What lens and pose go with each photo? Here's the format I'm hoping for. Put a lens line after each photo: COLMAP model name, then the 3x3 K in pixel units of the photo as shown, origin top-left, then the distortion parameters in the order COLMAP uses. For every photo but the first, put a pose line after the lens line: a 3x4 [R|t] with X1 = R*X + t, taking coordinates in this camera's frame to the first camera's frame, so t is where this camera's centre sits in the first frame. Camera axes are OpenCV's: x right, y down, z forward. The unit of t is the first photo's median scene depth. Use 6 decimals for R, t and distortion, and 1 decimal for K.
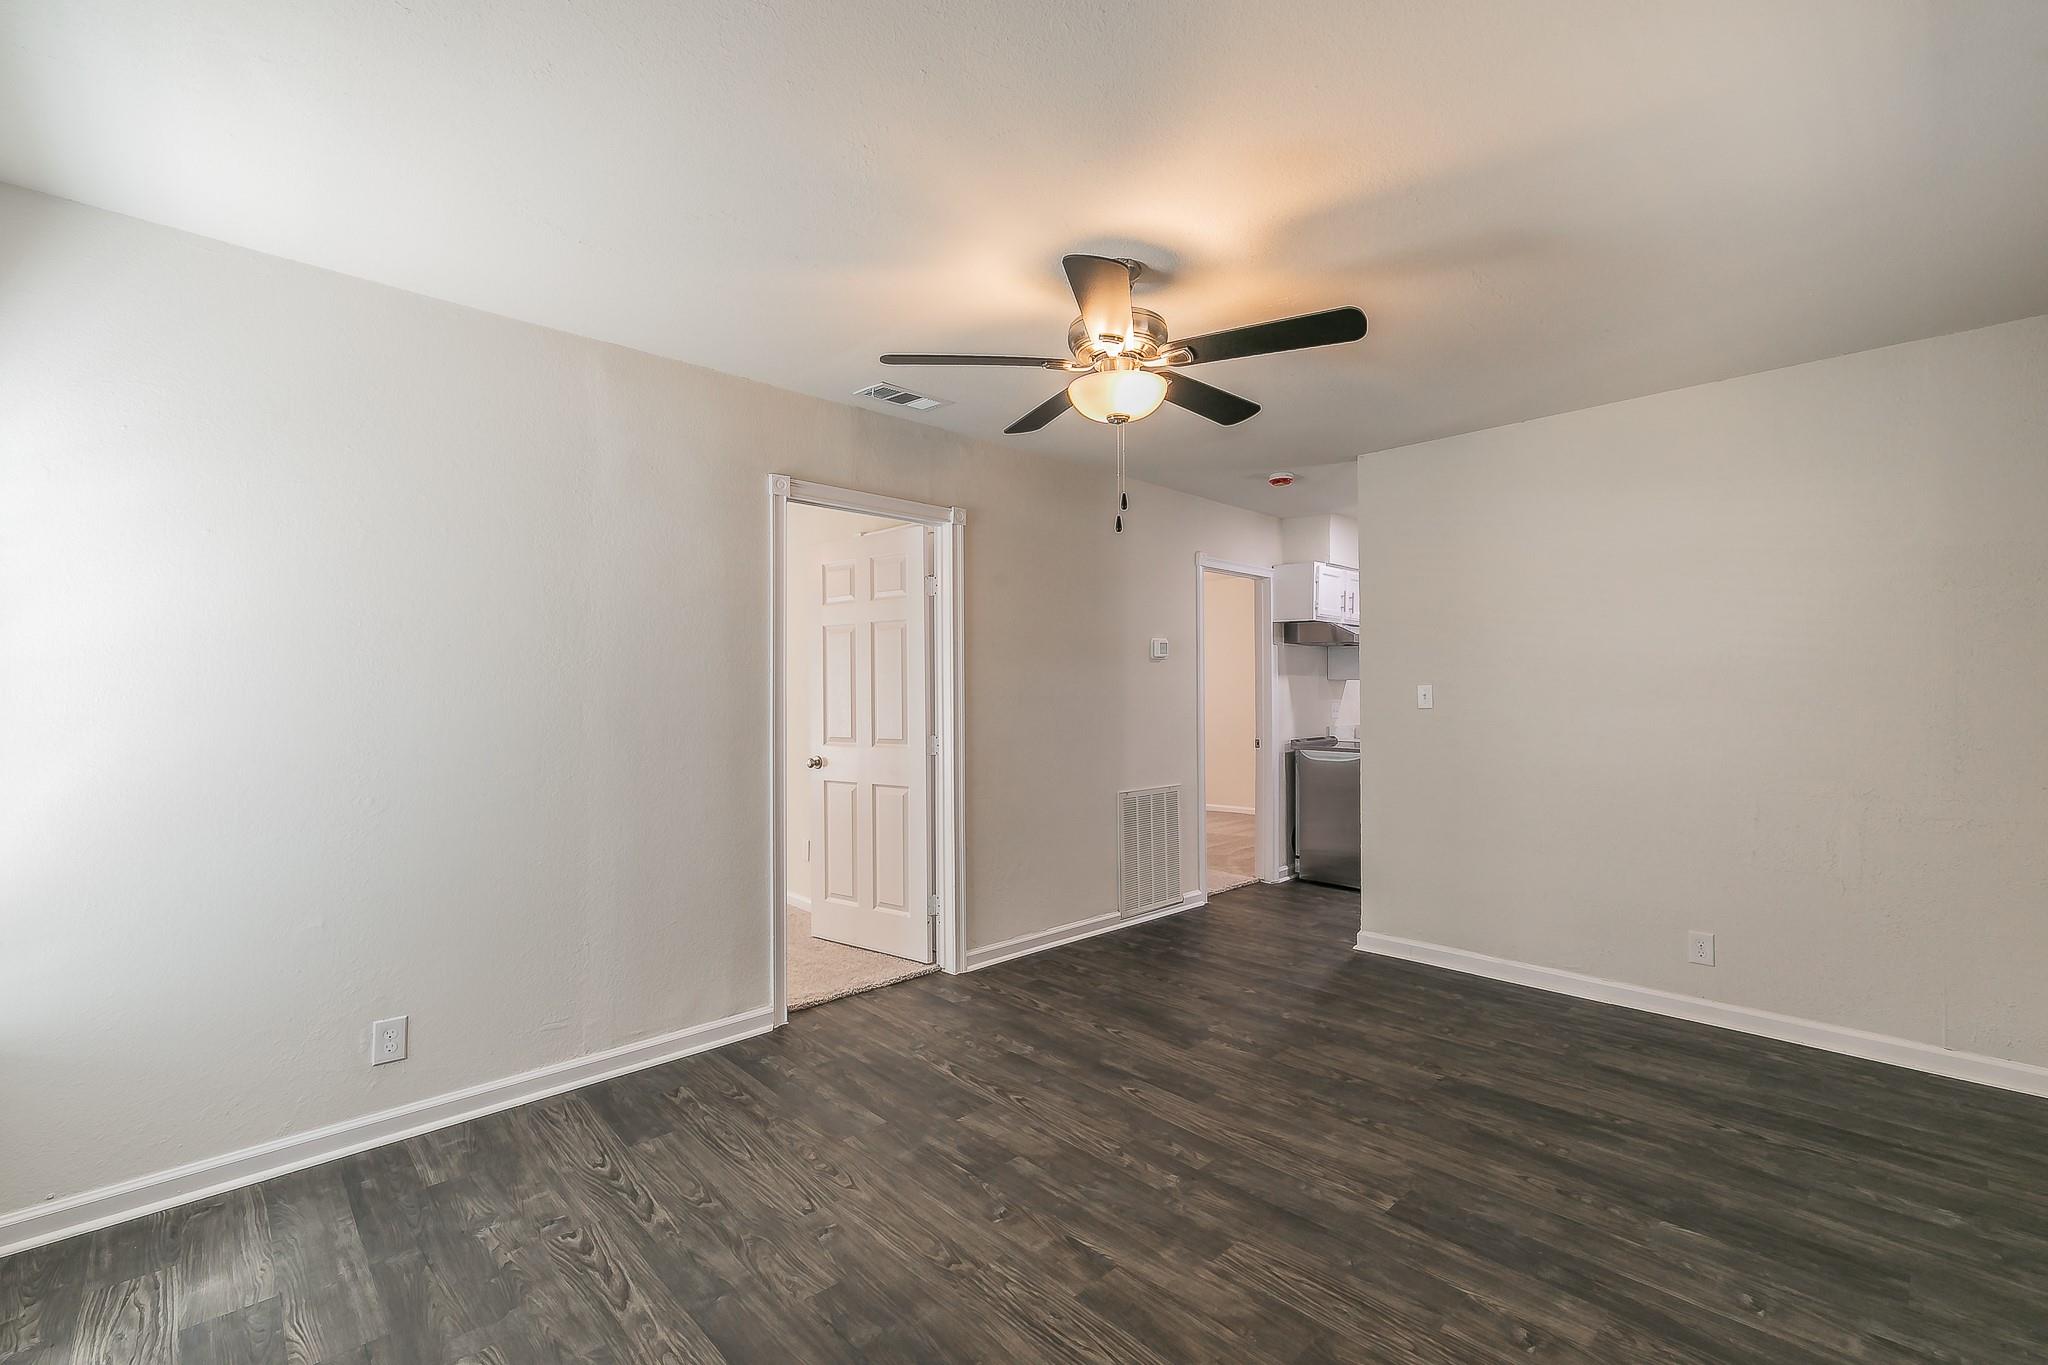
lens RADIAL K [[865.7, 0, 1034.2], [0, 865.7, 677.9], [0, 0, 1]] dist [-0.002413, -0.000062]
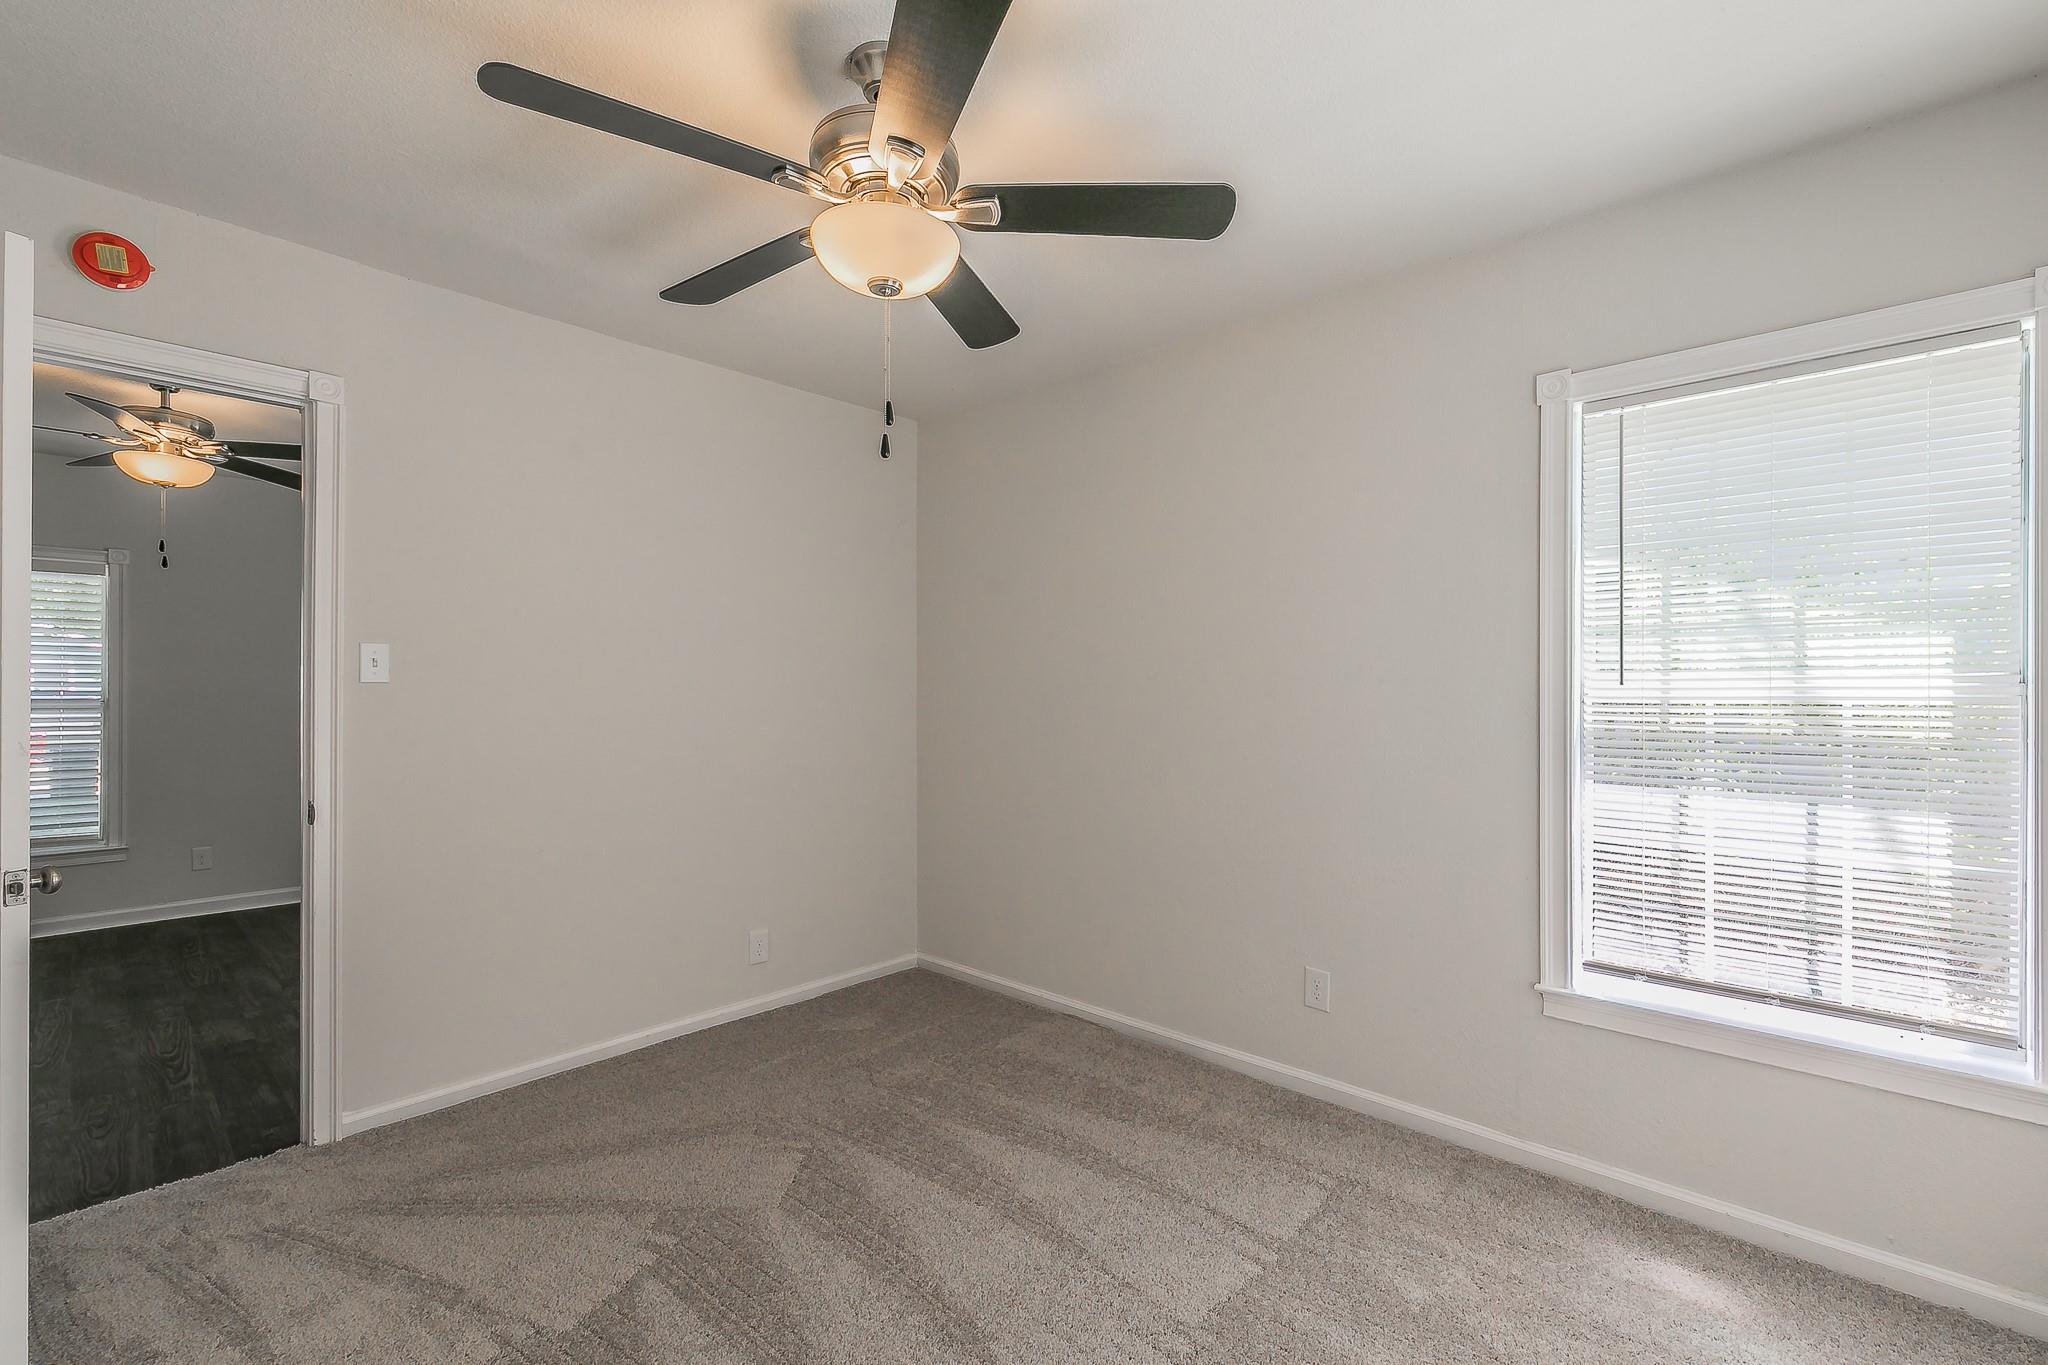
lens RADIAL K [[888.6, 0, 1024.0], [0, 888.6, 682.5], [0, 0, 1]] dist [0.000441, -0.000236]
pose [[-0.998653, -0.000516, -0.051875, -1.165030], [0.000773, 0.999691, -0.024827, 0.048372], [0.051872, -0.024834, -0.998345, 2.445374]]
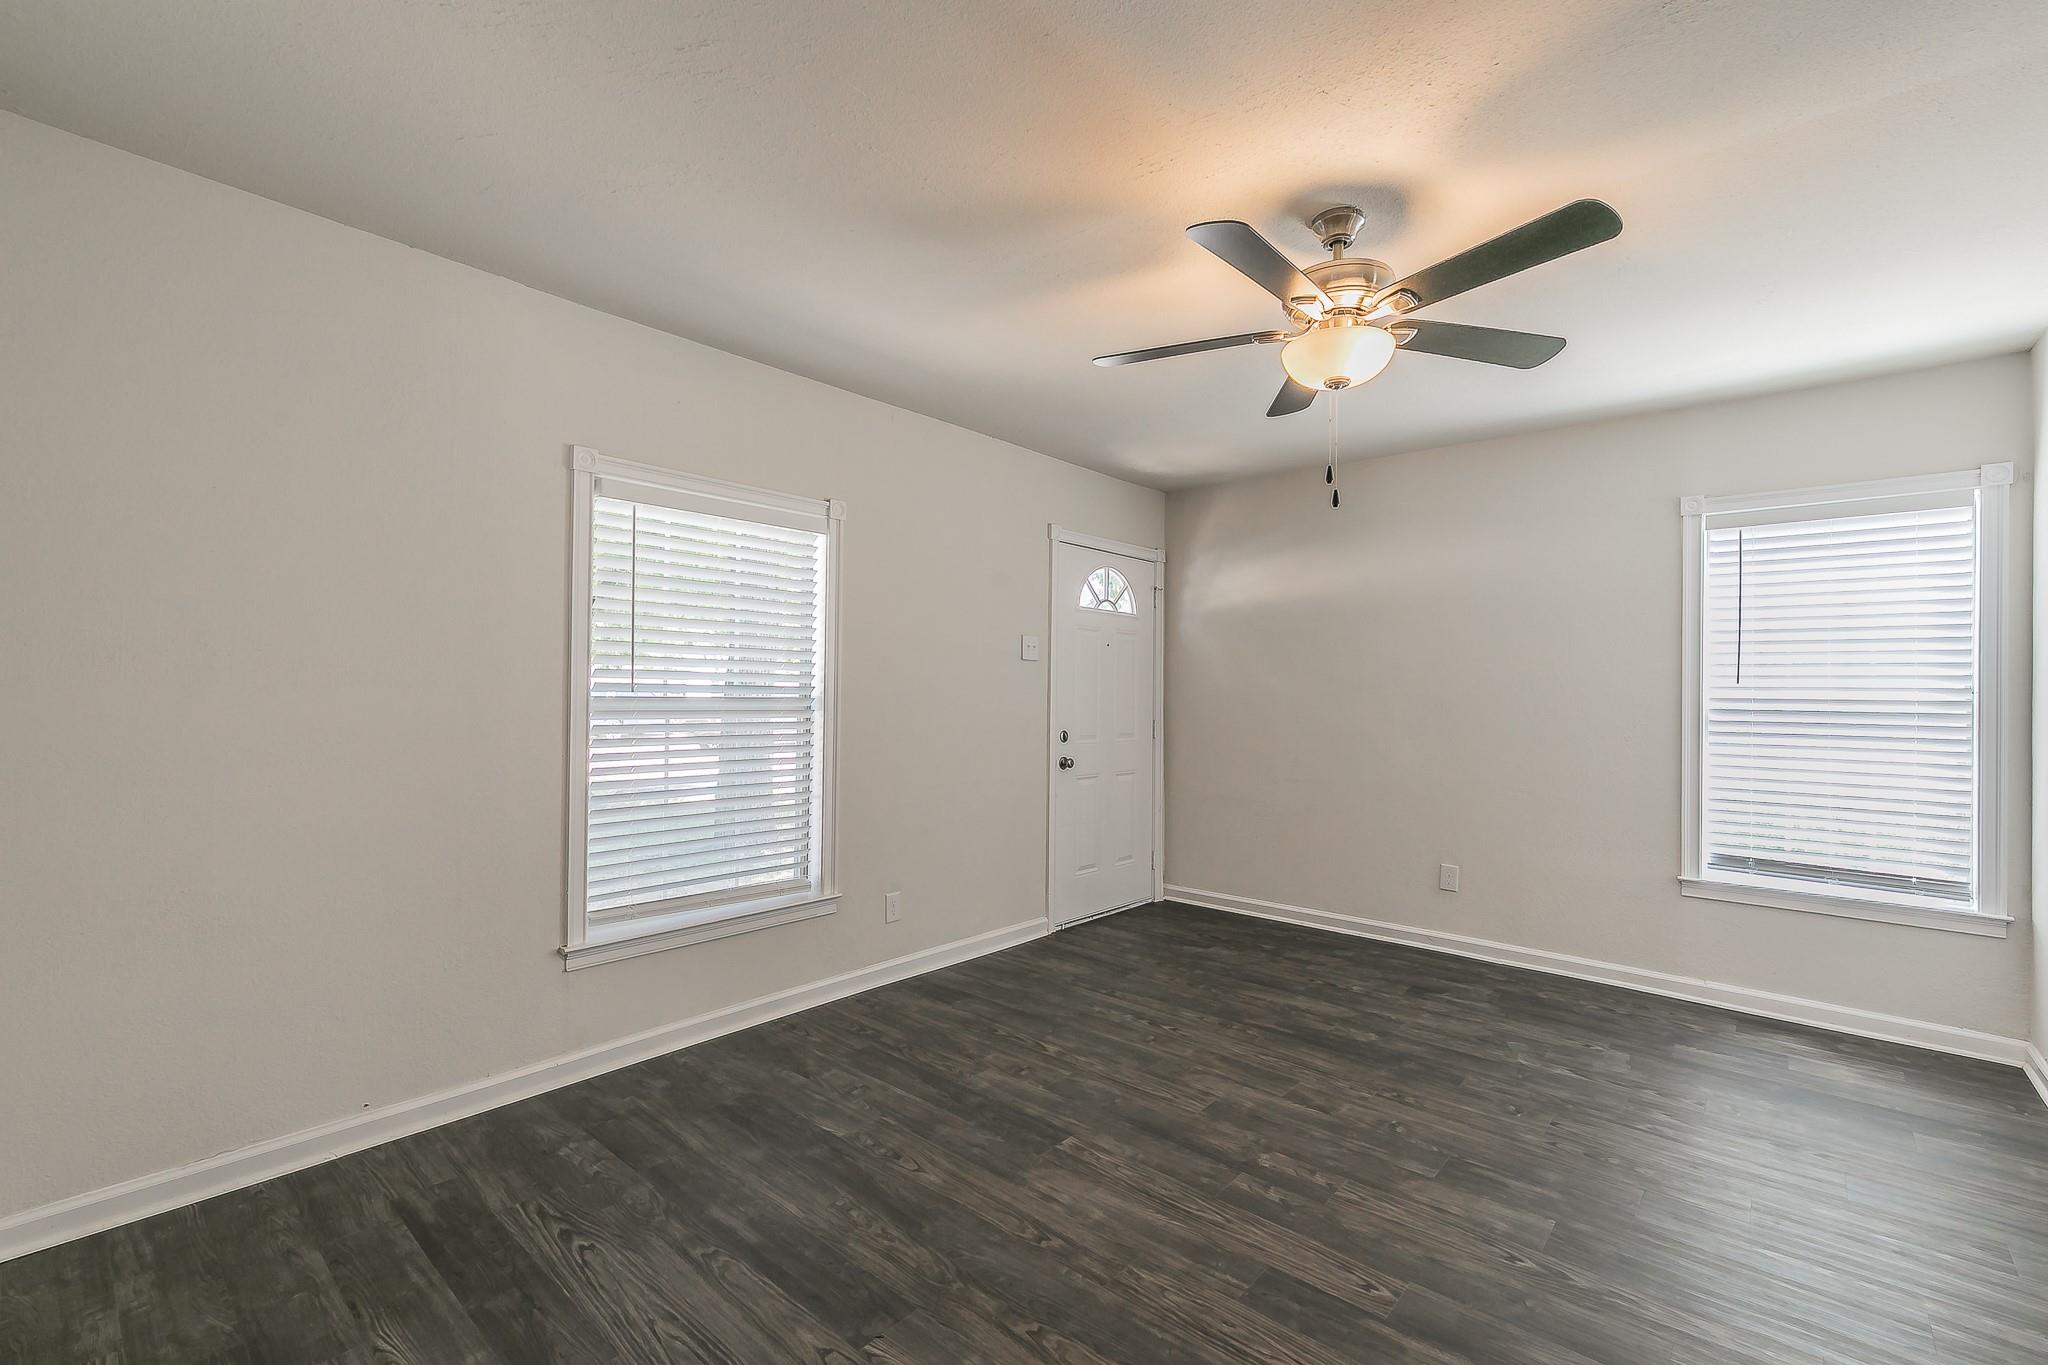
lens RADIAL K [[888.6, 0, 1024.0], [0, 888.6, 682.5], [0, 0, 1]] dist [0.000441, -0.000236]
pose [[-0.996648, -0.009774, -0.081218, 0.495883], [-0.007725, 0.999645, -0.025508, 0.042510], [0.081438, -0.024796, -0.996370, 1.890433]]
